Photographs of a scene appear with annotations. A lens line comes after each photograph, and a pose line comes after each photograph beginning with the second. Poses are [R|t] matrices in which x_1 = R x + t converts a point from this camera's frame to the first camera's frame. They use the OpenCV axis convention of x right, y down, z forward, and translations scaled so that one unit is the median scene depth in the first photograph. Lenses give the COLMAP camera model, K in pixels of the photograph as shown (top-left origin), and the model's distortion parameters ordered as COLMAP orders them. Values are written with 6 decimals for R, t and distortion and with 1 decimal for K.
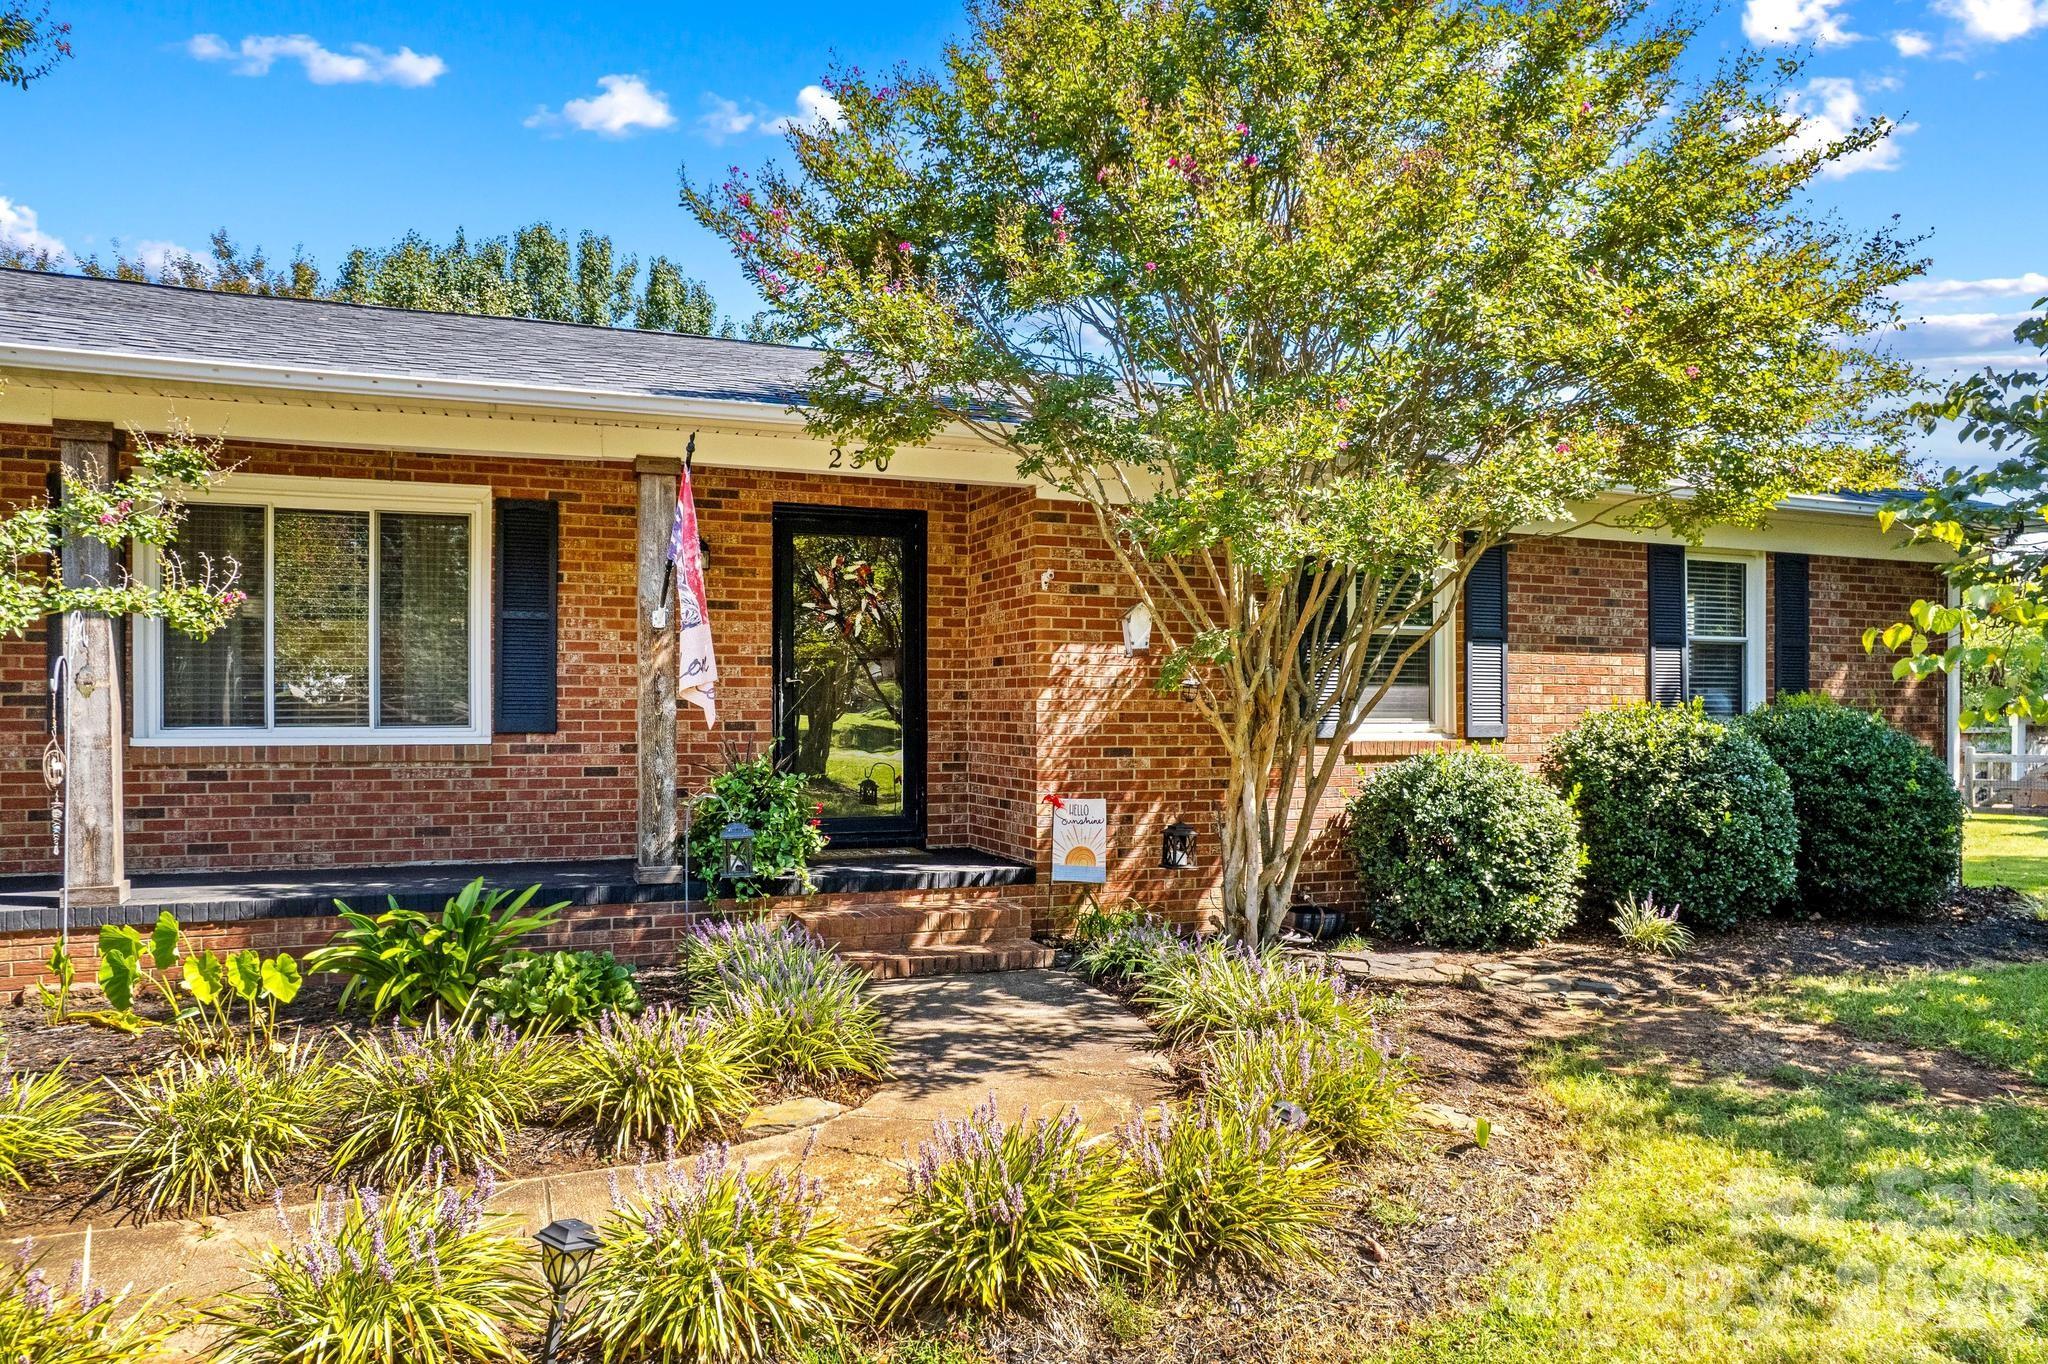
lens RADIAL K [[1357.4, 0, 1022.4], [0, 1357.4, 731.3], [0, 0, 1]] dist [-0.030581, 0.001611]
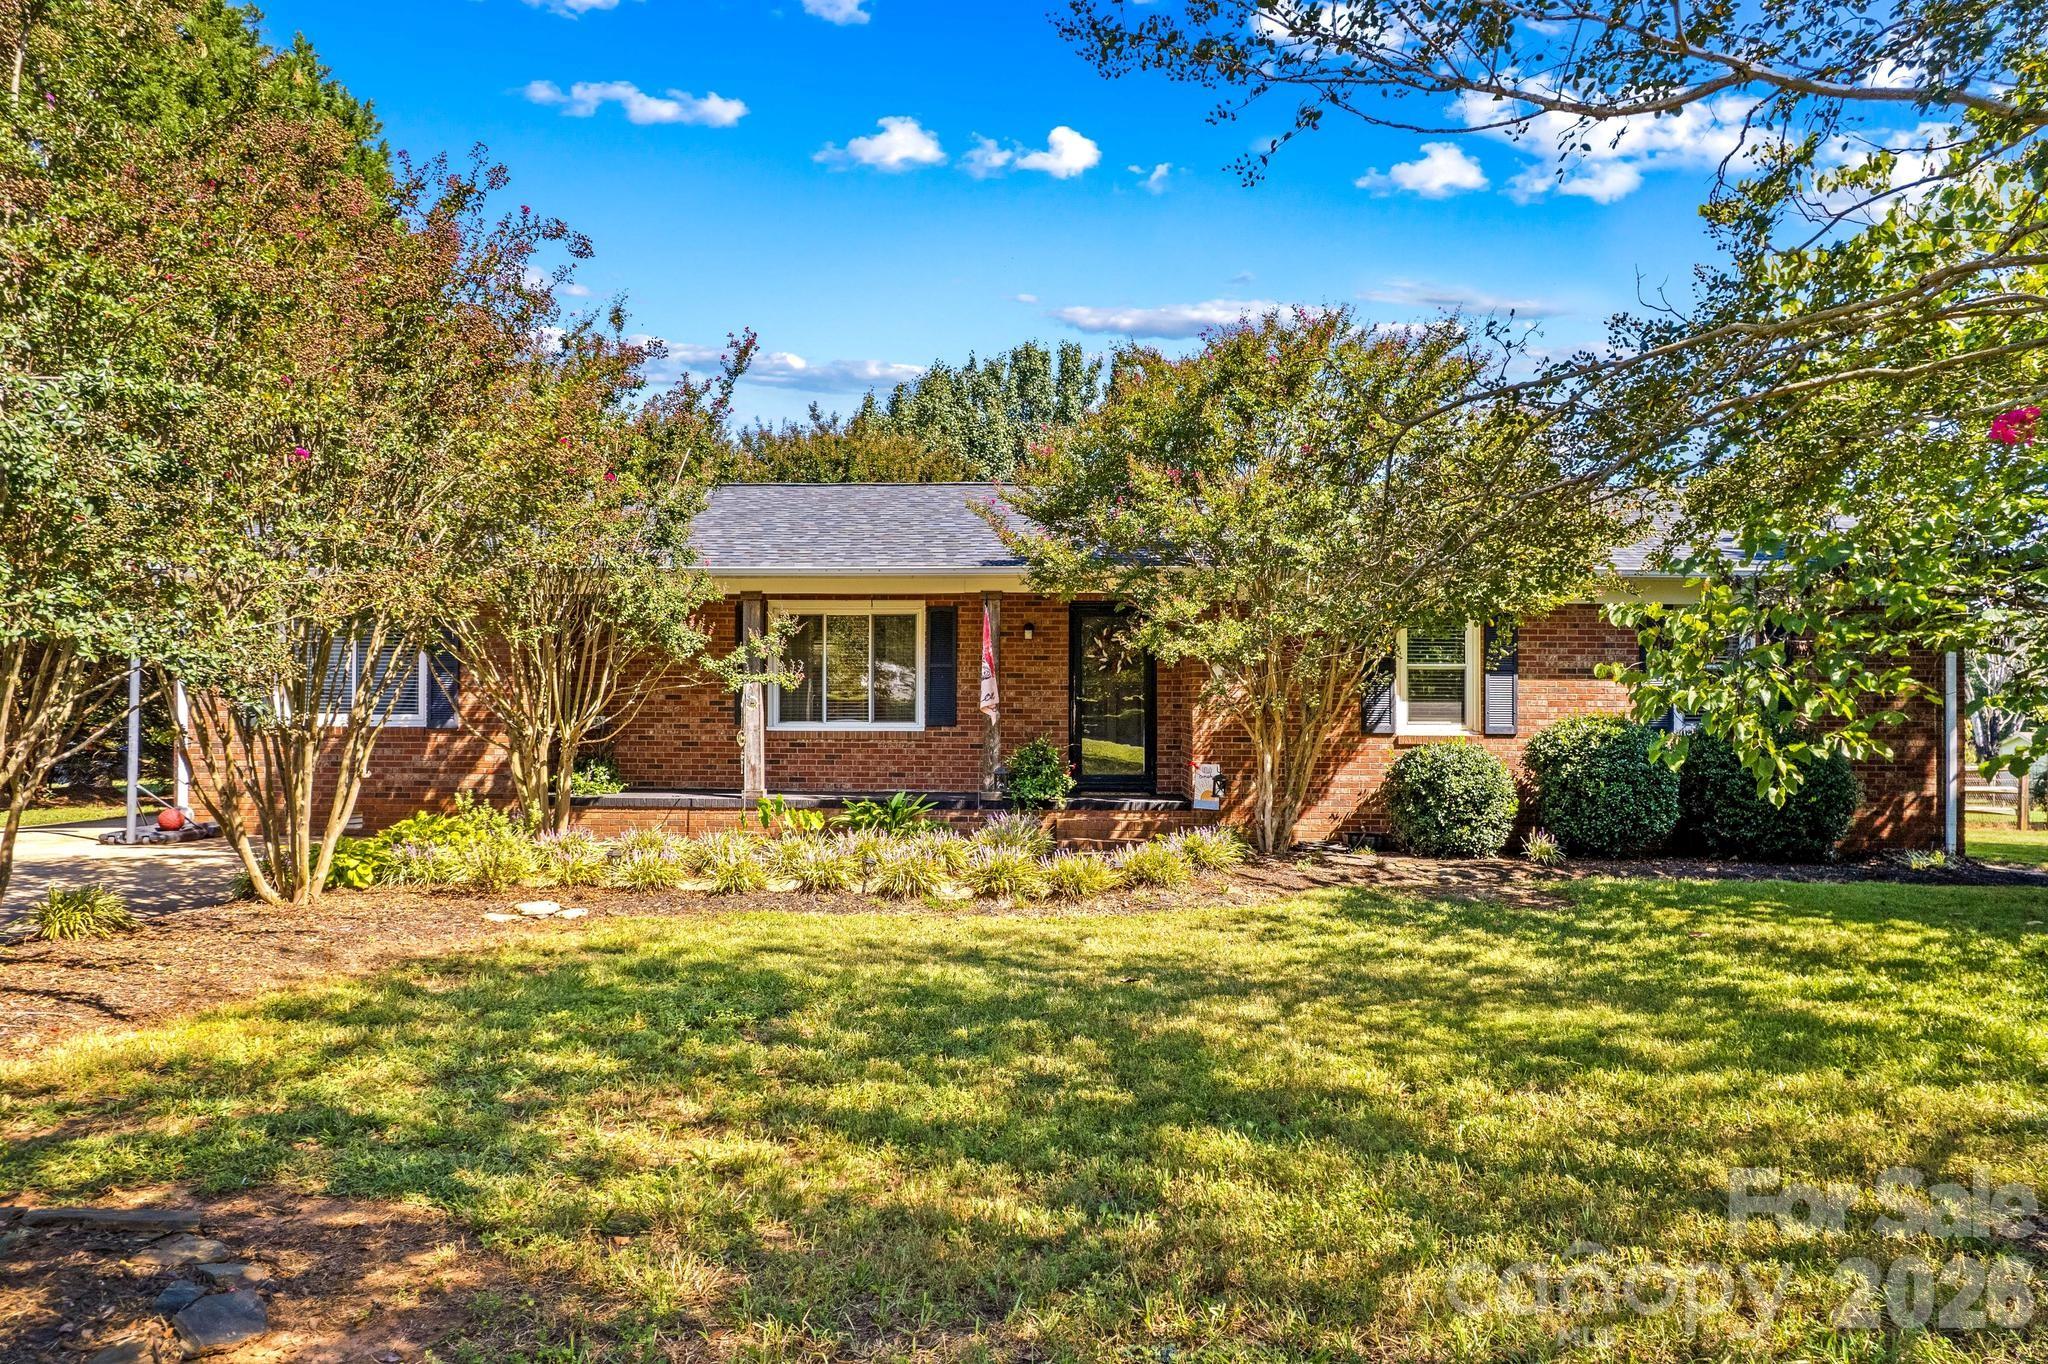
lens RADIAL K [[1357.4, 0, 1022.4], [0, 1357.4, 731.3], [0, 0, 1]] dist [-0.030581, 0.001611]
pose [[0.923038, 0.010764, -0.384557, 0.499202], [-0.008087, 0.999930, 0.008579, -0.008993], [0.384623, -0.004809, 0.923061, -0.771261]]
